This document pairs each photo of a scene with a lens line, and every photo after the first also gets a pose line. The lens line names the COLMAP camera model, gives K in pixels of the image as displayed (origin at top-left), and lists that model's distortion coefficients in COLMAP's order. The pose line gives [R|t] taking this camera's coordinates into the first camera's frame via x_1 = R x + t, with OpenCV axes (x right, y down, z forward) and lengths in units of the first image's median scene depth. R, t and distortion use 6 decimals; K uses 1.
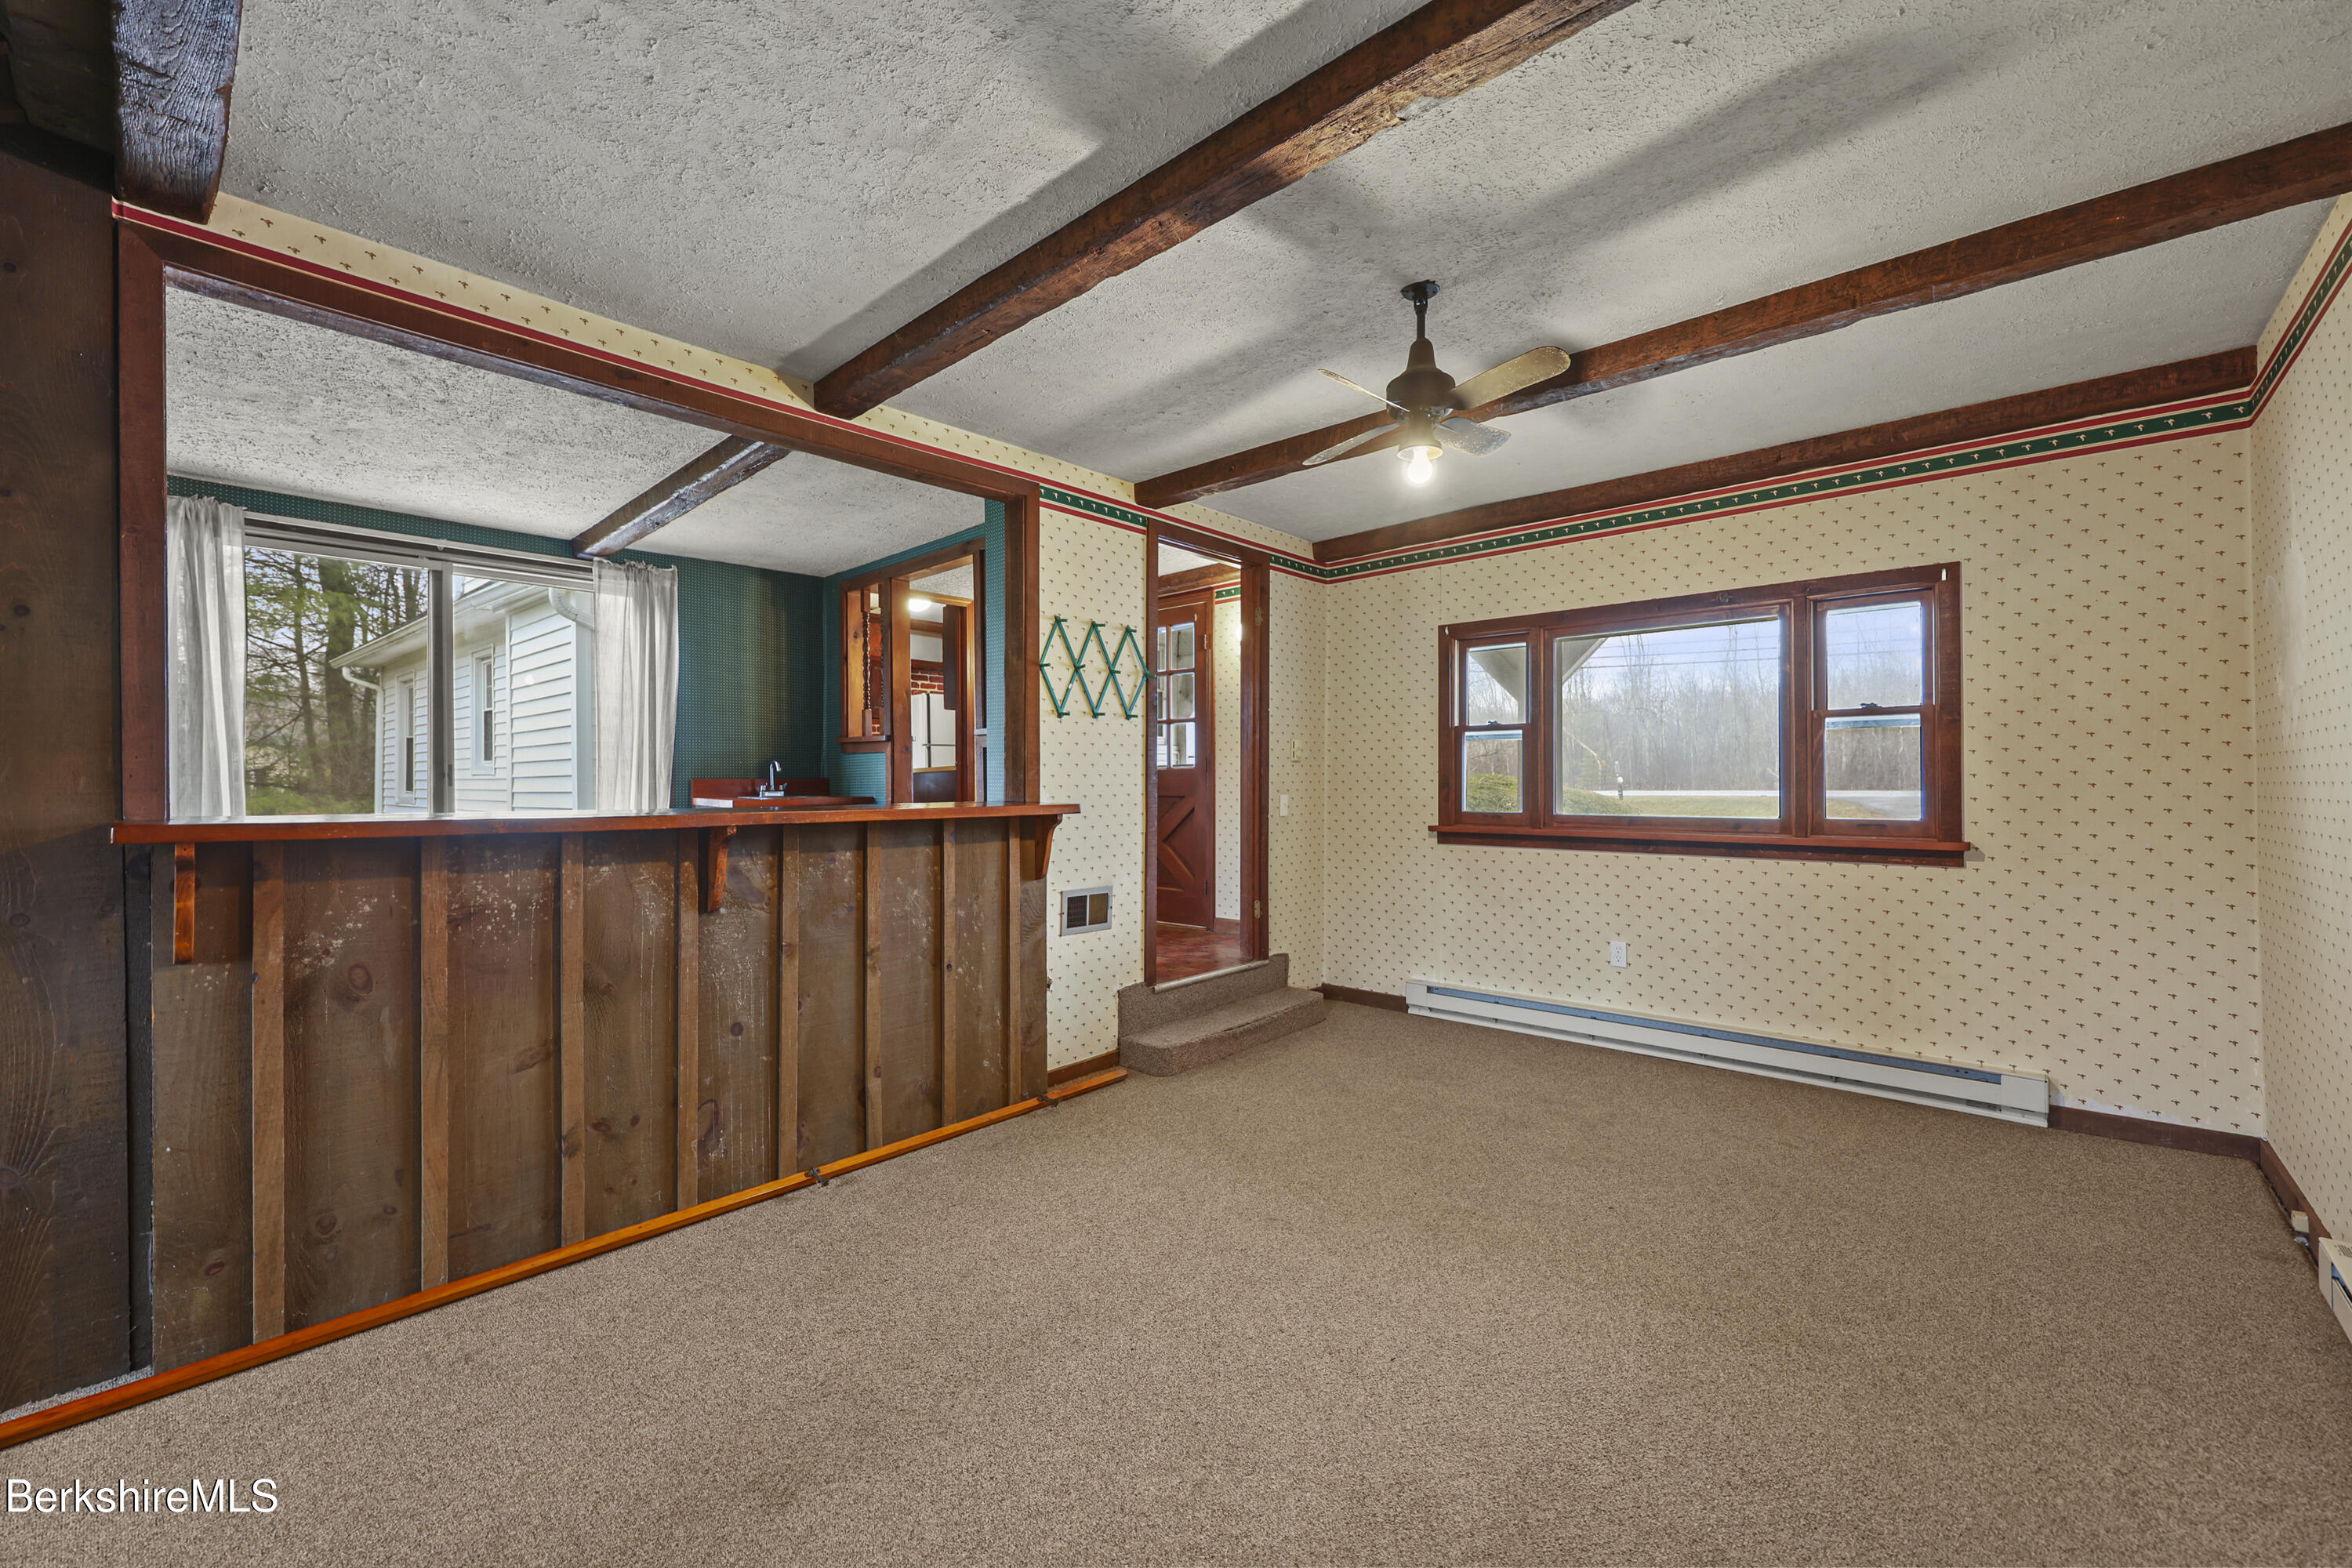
lens RADIAL K [[947.7, 0, 1181.1], [0, 947.7, 773.3], [0, 0, 1]] dist [0.000367, -0.000004]
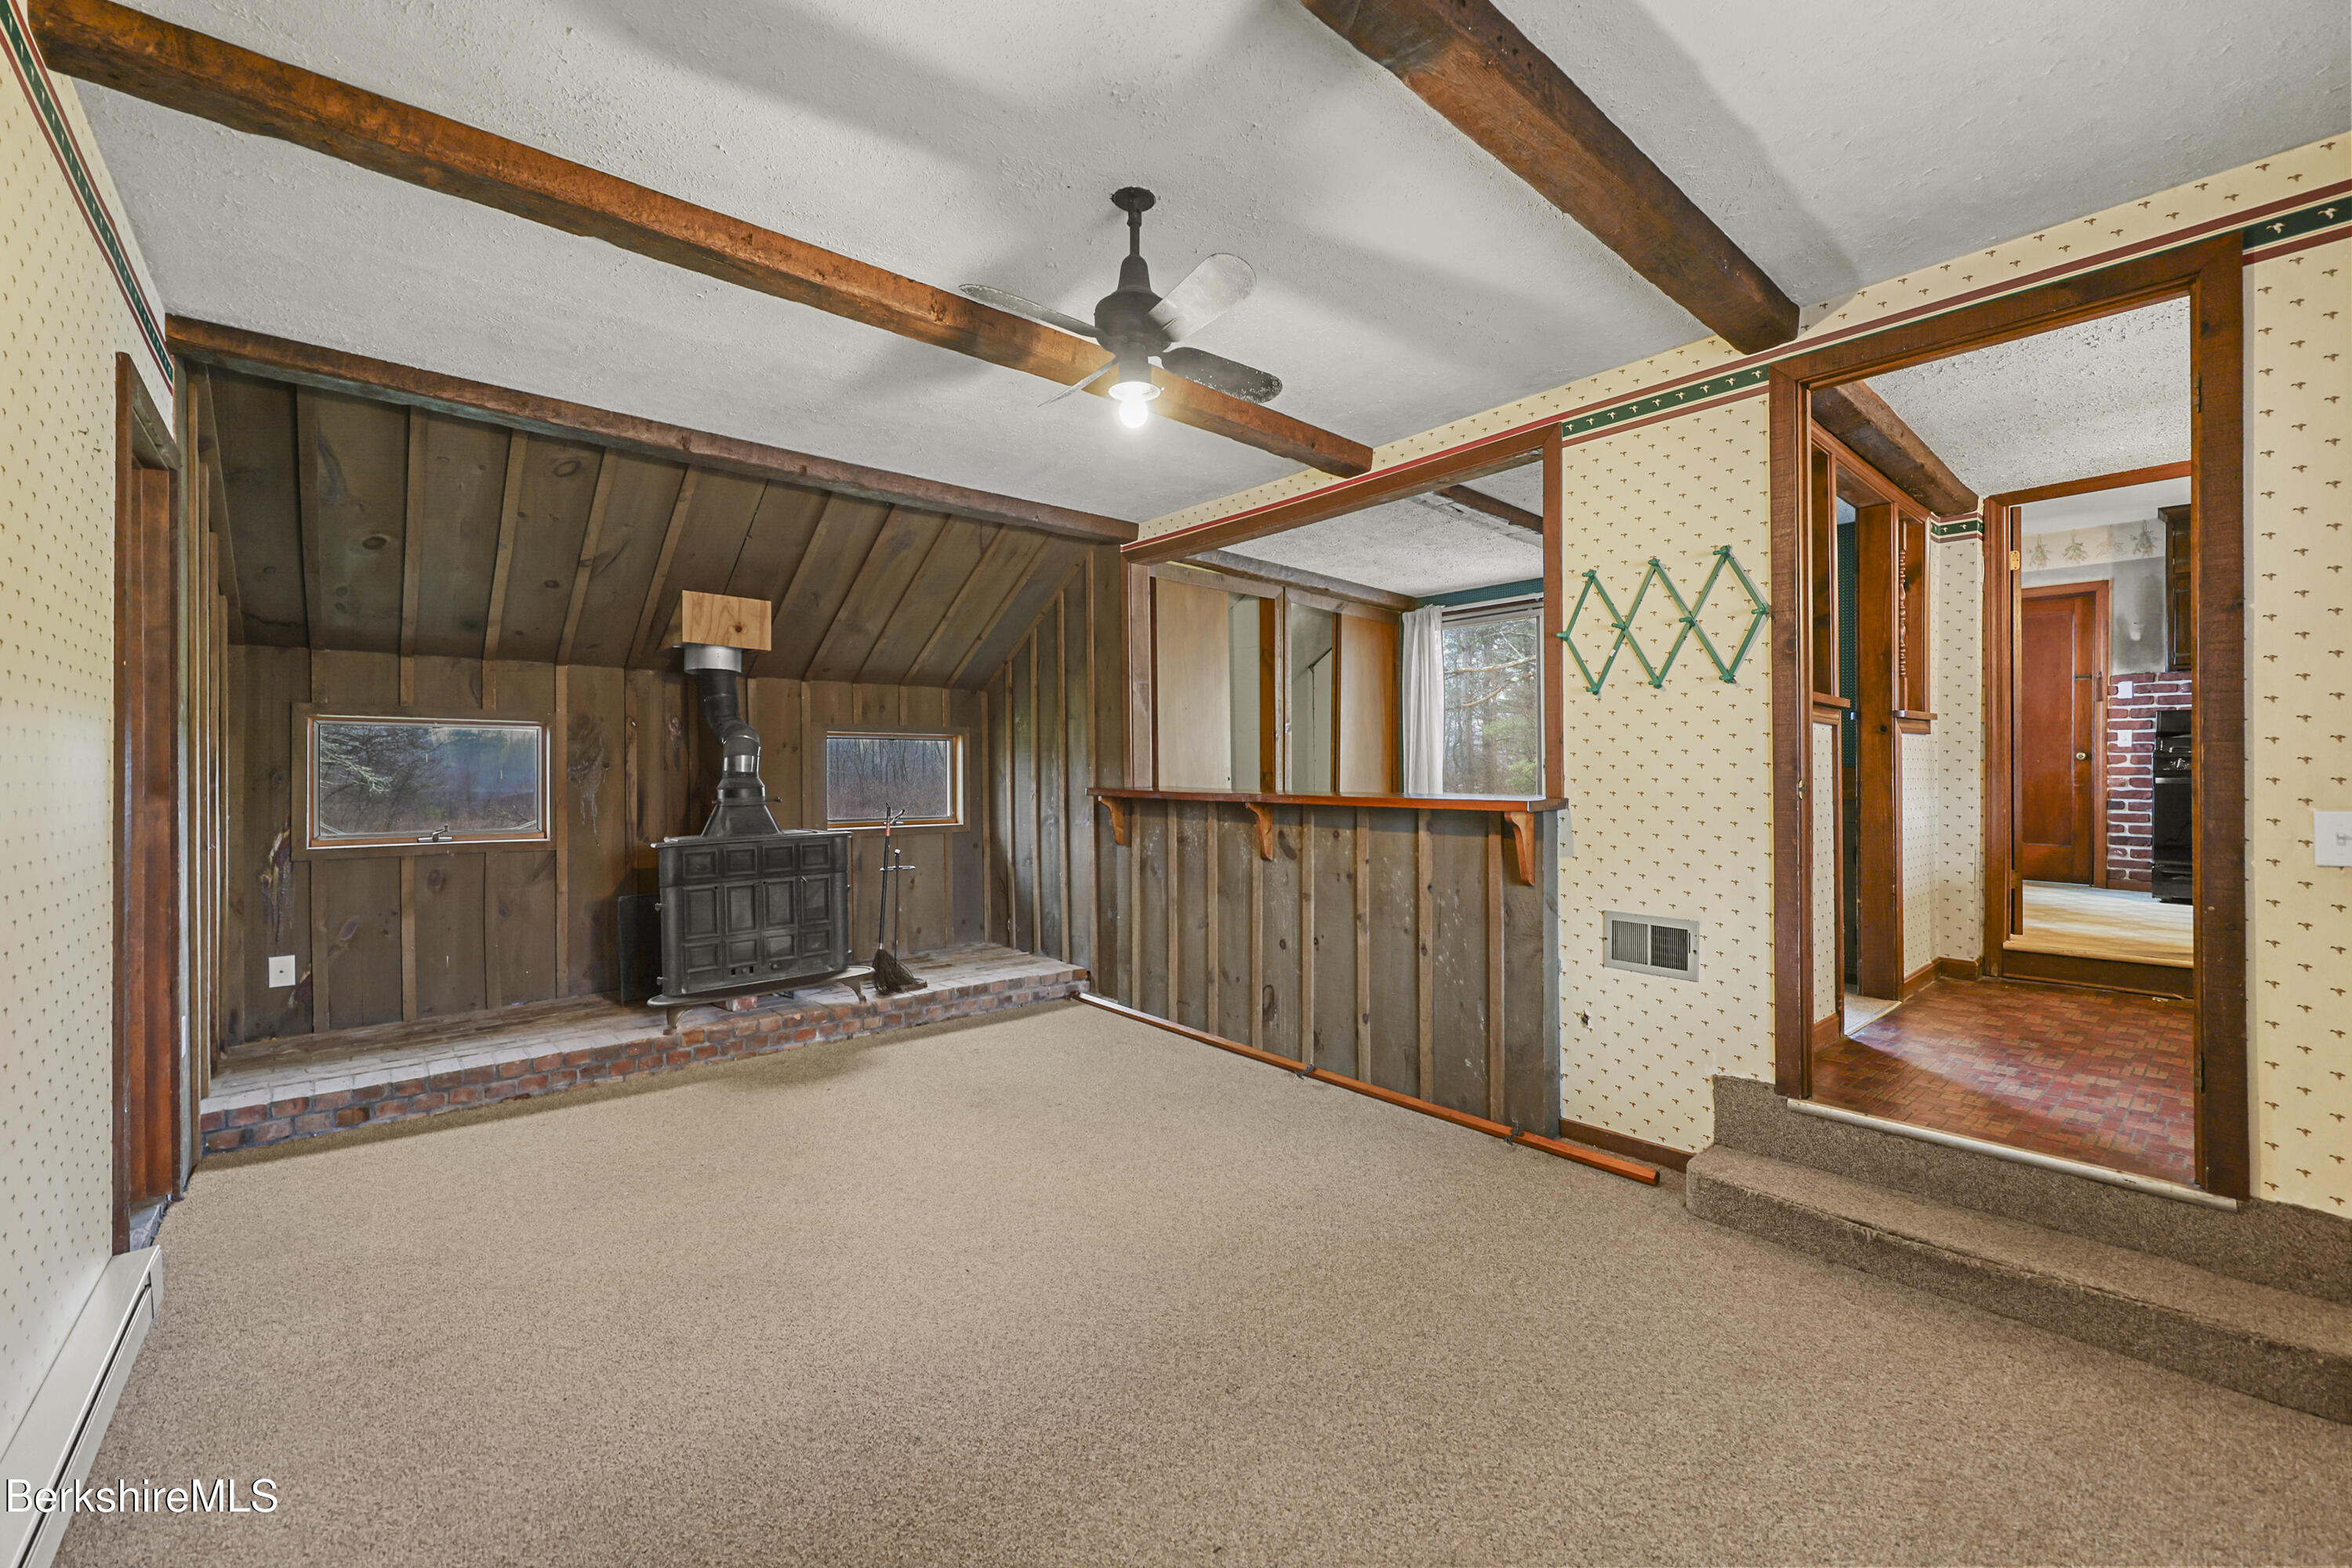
lens RADIAL K [[947.7, 0, 1181.1], [0, 947.7, 773.3], [0, 0, 1]] dist [0.000367, -0.000004]
pose [[-0.117781, 0.004515, -0.993029, 0.737612], [0.008629, 0.999957, 0.003523, 0.002329], [0.993002, -0.008154, -0.117815, 0.766182]]
